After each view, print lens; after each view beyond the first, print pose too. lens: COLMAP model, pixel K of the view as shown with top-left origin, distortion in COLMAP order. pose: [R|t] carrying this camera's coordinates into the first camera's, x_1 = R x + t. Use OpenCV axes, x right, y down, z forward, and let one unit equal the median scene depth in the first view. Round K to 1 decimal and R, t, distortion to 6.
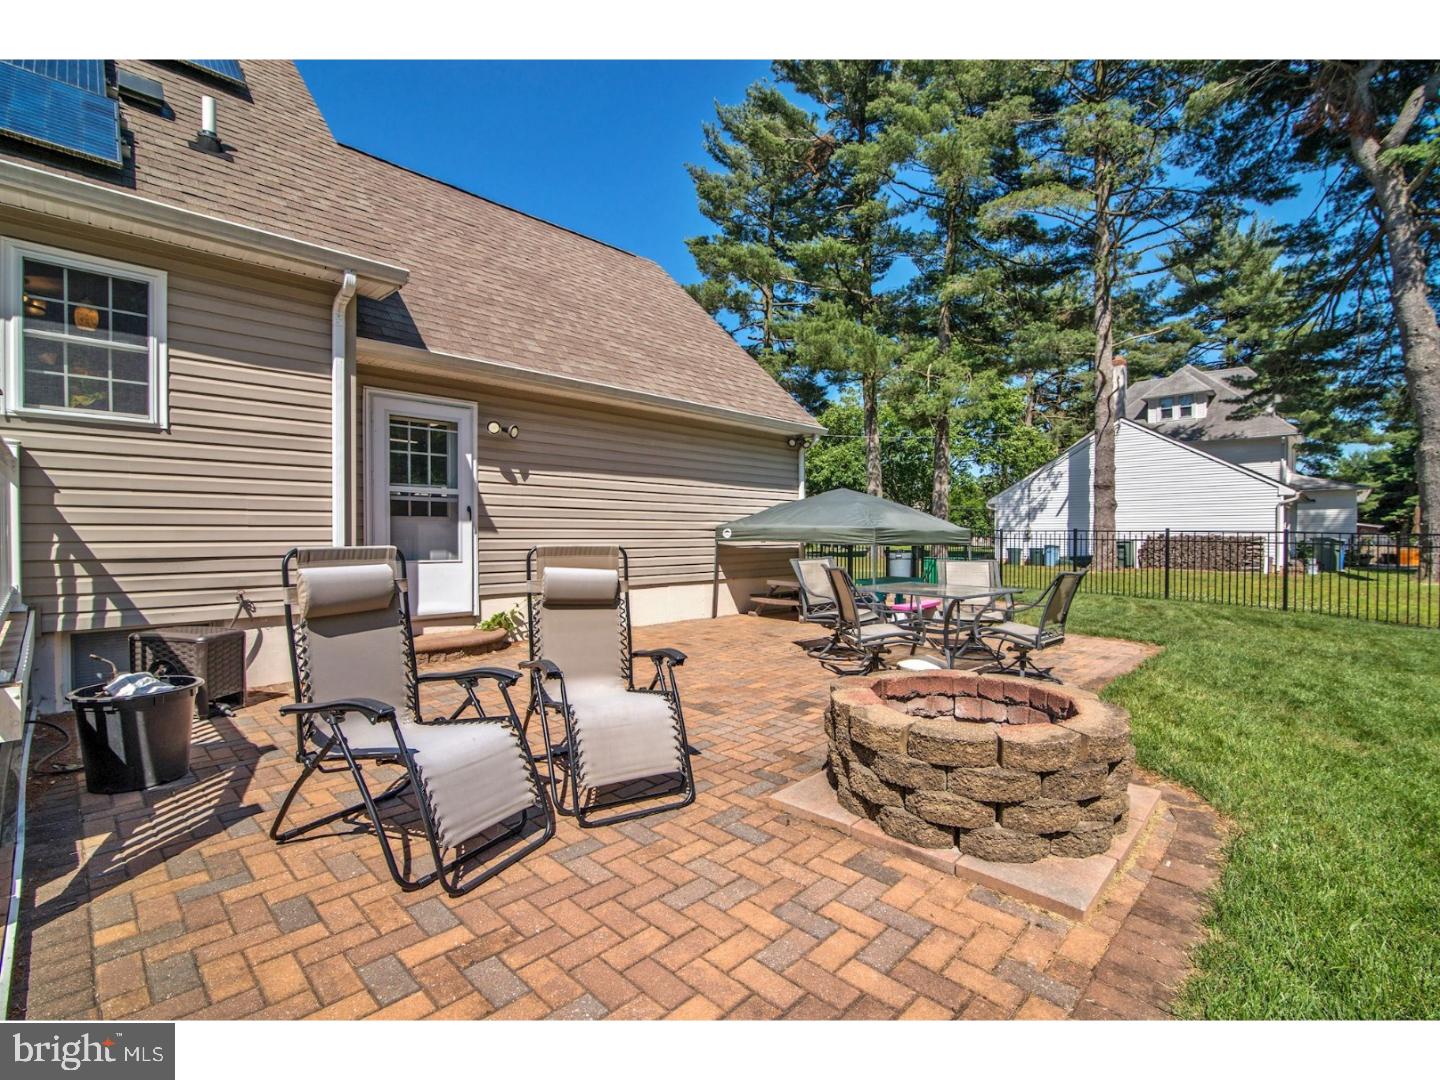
lens RADIAL K [[652.2, 0, 720.7], [0, 652.2, 539.4], [0, 0, 1]] dist [-0.008611, 0.001467]
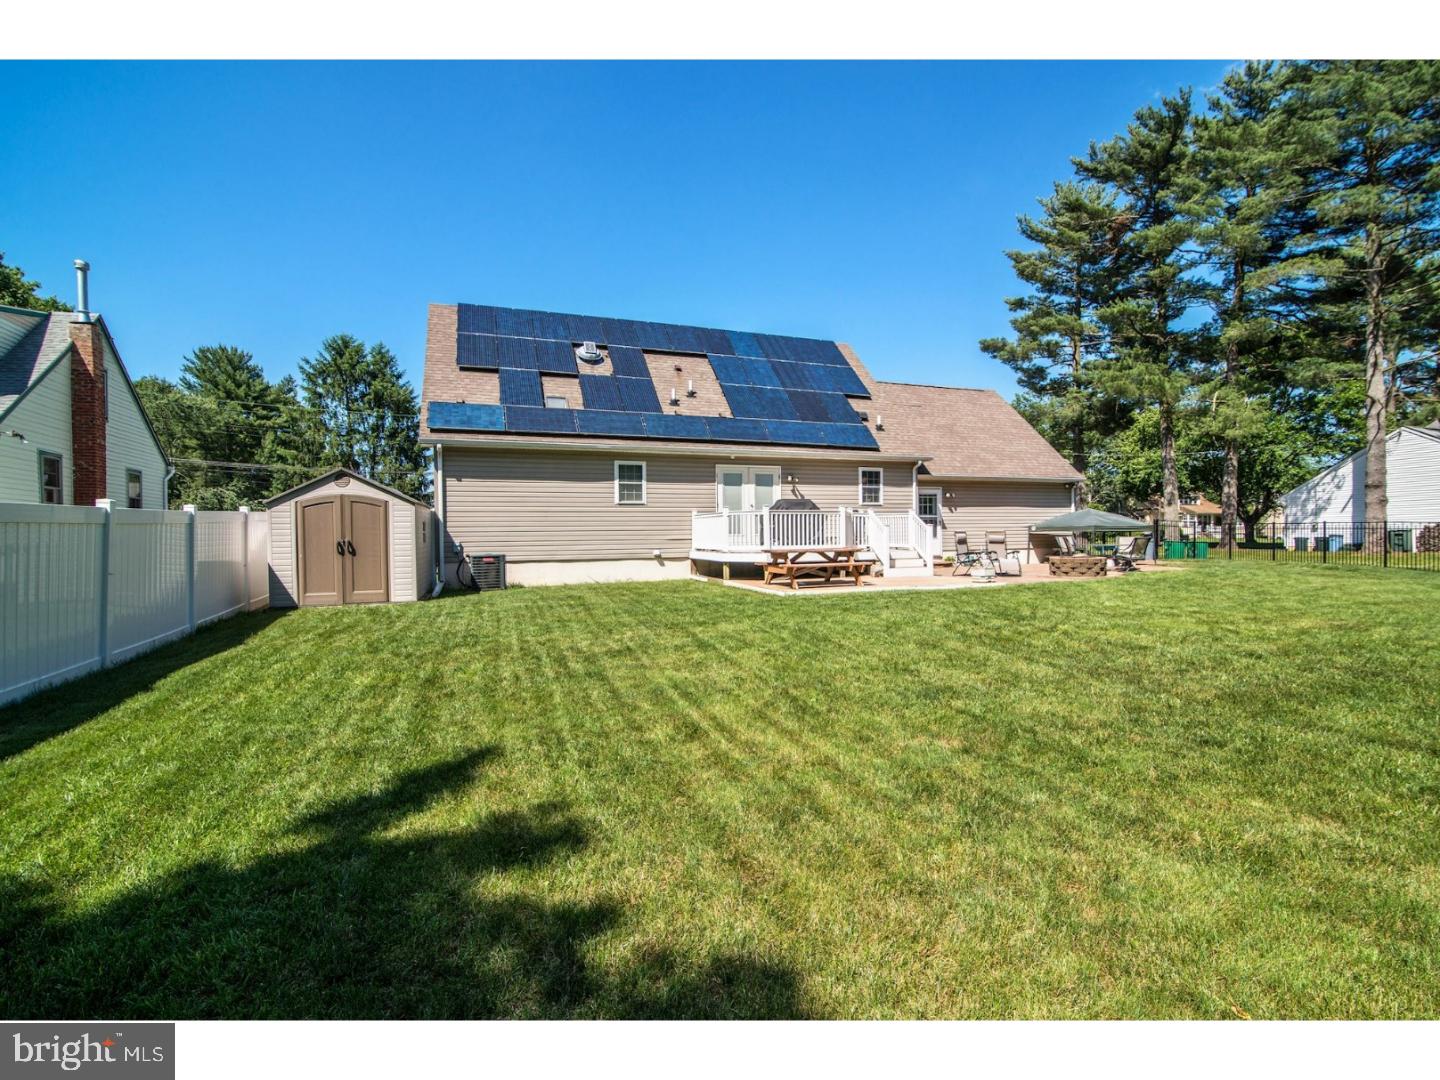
lens RADIAL K [[652.2, 0, 738.3], [0, 652.2, 539.6], [0, 0, 1]] dist [-0.008611, 0.001467]
pose [[0.904975, -0.012917, -0.425269, 0.017060], [0.012076, 0.999916, -0.004672, 0.011415], [0.425294, -0.000908, 0.905055, -0.615706]]
